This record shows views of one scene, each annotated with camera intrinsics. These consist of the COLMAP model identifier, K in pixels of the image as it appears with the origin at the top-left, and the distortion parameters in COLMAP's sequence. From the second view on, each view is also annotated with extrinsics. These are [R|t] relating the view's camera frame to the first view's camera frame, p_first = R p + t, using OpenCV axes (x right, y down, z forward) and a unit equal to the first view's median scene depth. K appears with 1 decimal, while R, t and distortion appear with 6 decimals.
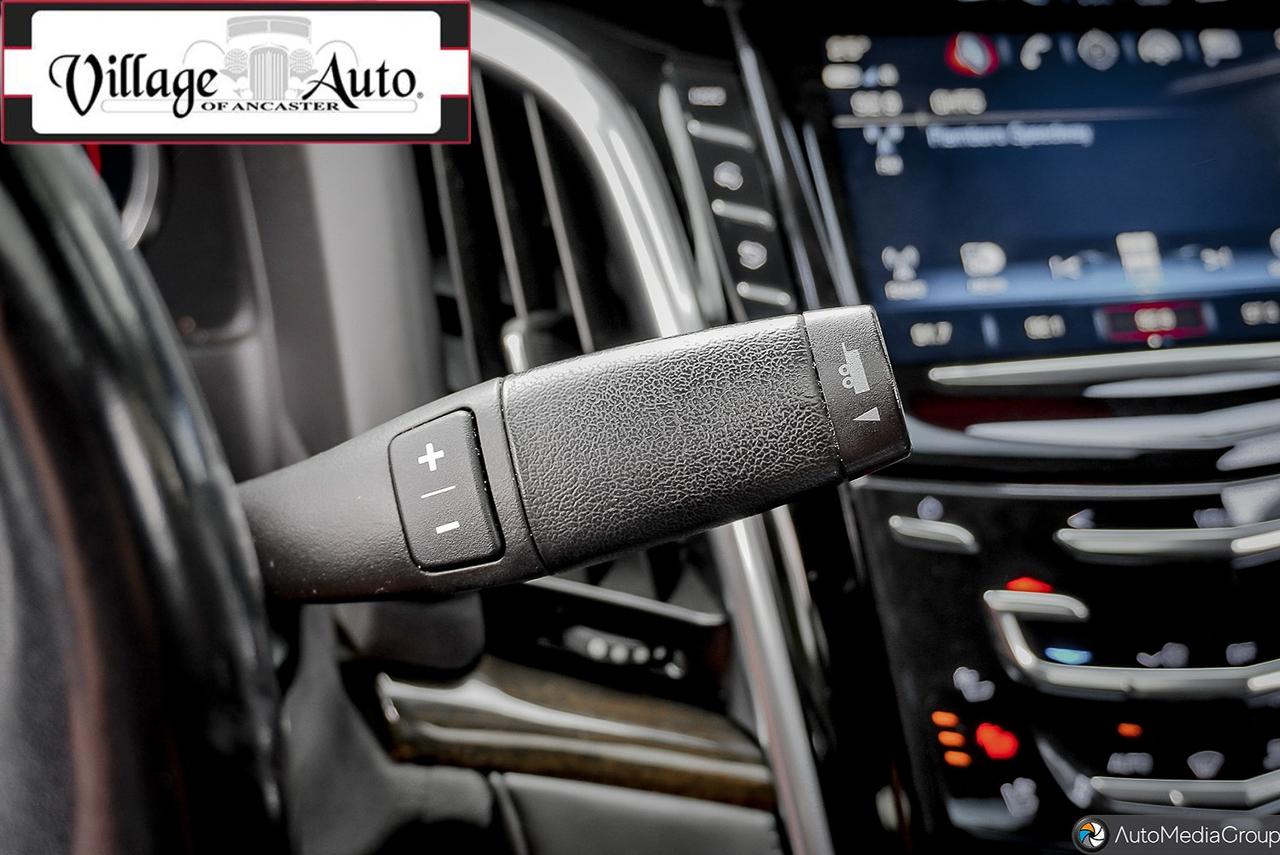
lens RADIAL K [[1395.7, 0, 630.1], [0, 1395.7, 437.5], [0, 0, 1]] dist [0.001783, 0.000000]
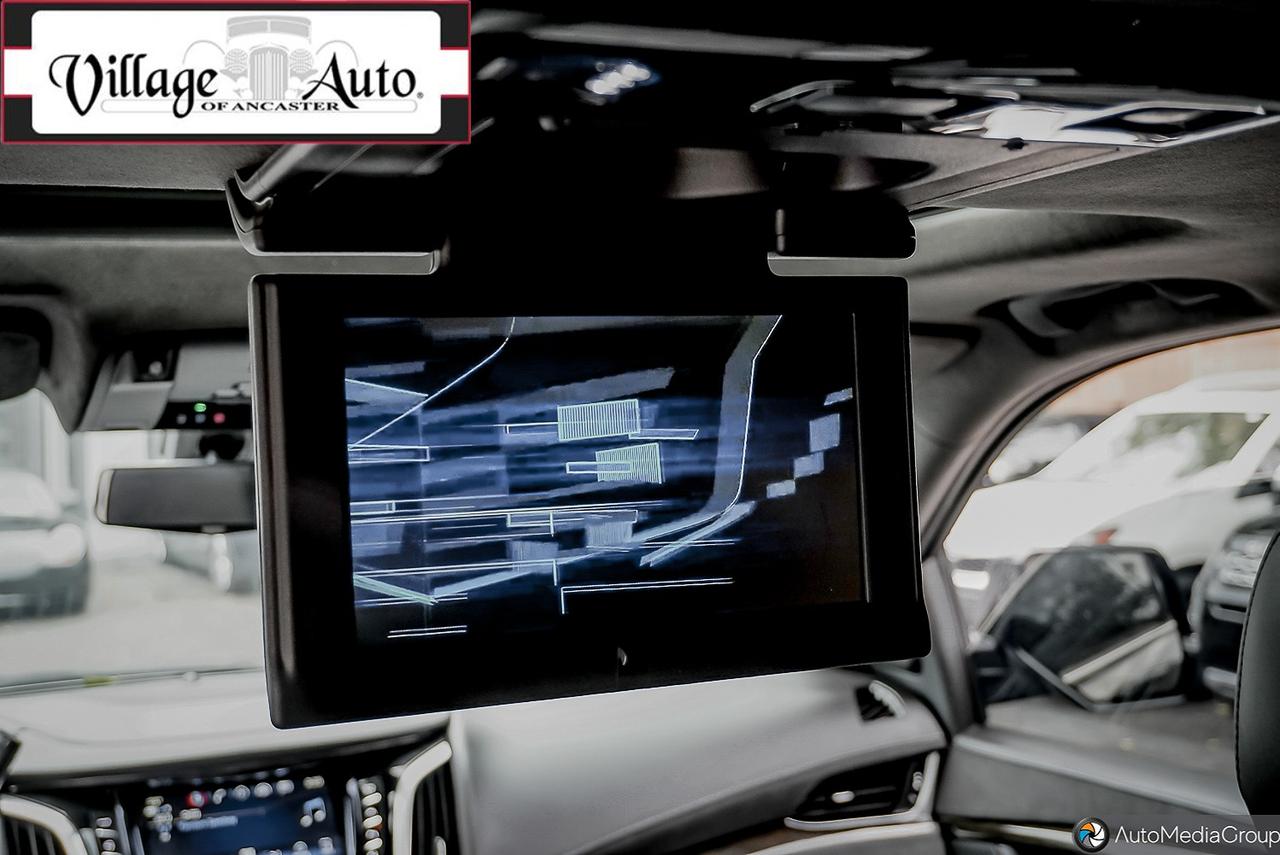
lens RADIAL K [[1567.5, 0, 632.0], [0, 1567.5, 429.3], [0, 0, 1]] dist [0.017706, 0.000000]
pose [[0.983443, -0.058198, 0.171616, 0.704205], [0.125477, 0.901968, -0.413169, 0.619278], [-0.130747, 0.427862, 0.894337, -2.920080]]
